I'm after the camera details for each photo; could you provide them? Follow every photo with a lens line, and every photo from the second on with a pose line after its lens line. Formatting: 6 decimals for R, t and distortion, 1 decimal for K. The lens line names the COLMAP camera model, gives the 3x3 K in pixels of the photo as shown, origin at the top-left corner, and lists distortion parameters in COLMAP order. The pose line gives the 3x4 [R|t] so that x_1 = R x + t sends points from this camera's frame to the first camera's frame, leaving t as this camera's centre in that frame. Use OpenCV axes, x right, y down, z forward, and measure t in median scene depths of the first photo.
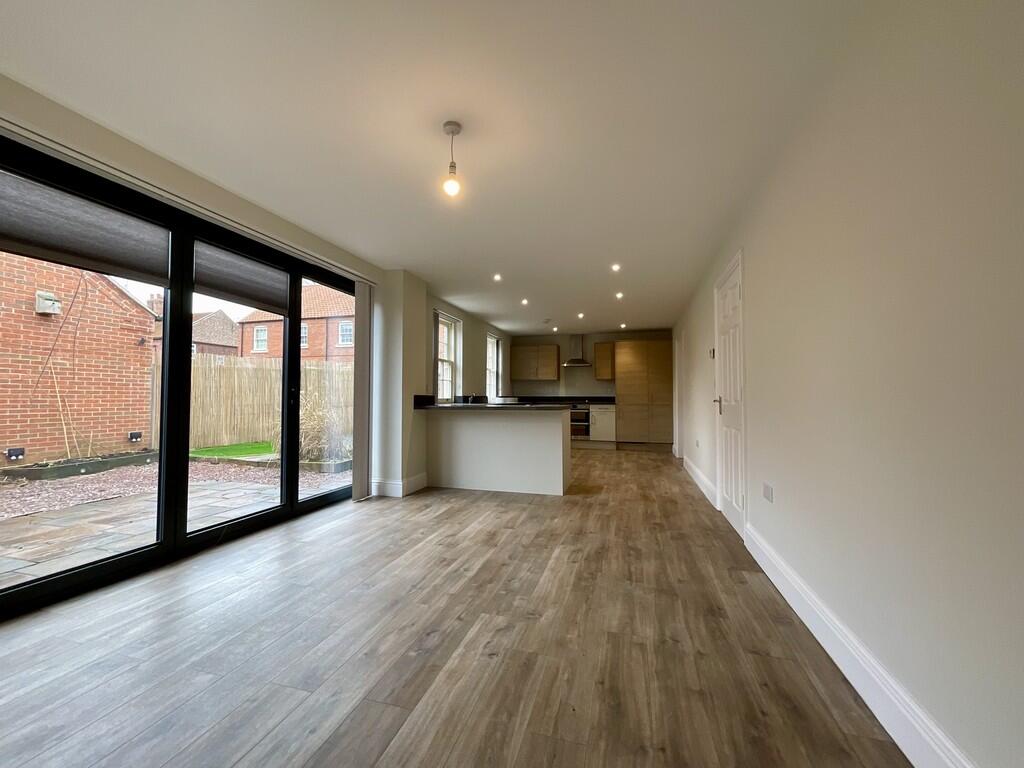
lens RADIAL K [[421.0, 0, 512.0], [0, 421.0, 384.0], [0, 0, 1]] dist [-0.000362, 0.000405]
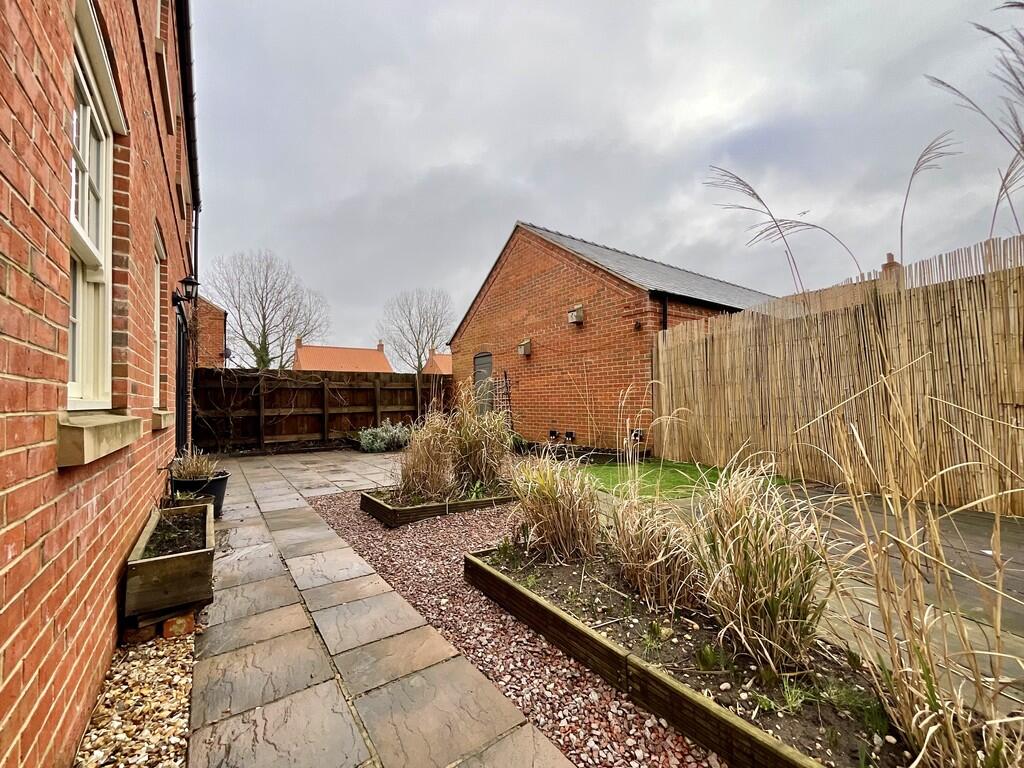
lens RADIAL K [[421.0, 0, 512.0], [0, 421.0, 384.0], [0, 0, 1]] dist [-0.000362, 0.000405]
pose [[-0.619396, -0.016460, -0.784907, -0.127050], [0.047702, 0.997144, -0.058554, 0.198375], [0.783629, -0.073710, -0.616841, 4.527330]]
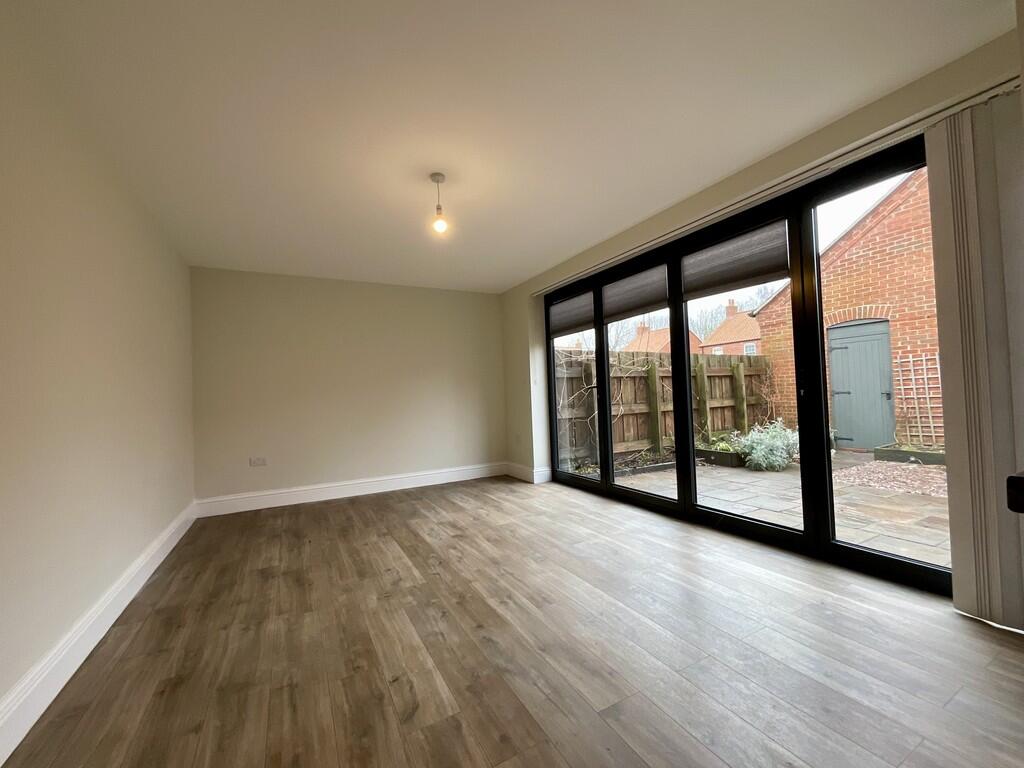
lens RADIAL K [[421.0, 0, 512.0], [0, 421.0, 384.0], [0, 0, 1]] dist [-0.000362, 0.000405]
pose [[-0.720390, 0.005343, -0.693549, 0.491019], [0.058534, 0.996871, -0.053119, 0.055408], [0.691095, -0.078862, -0.718449, 1.760533]]
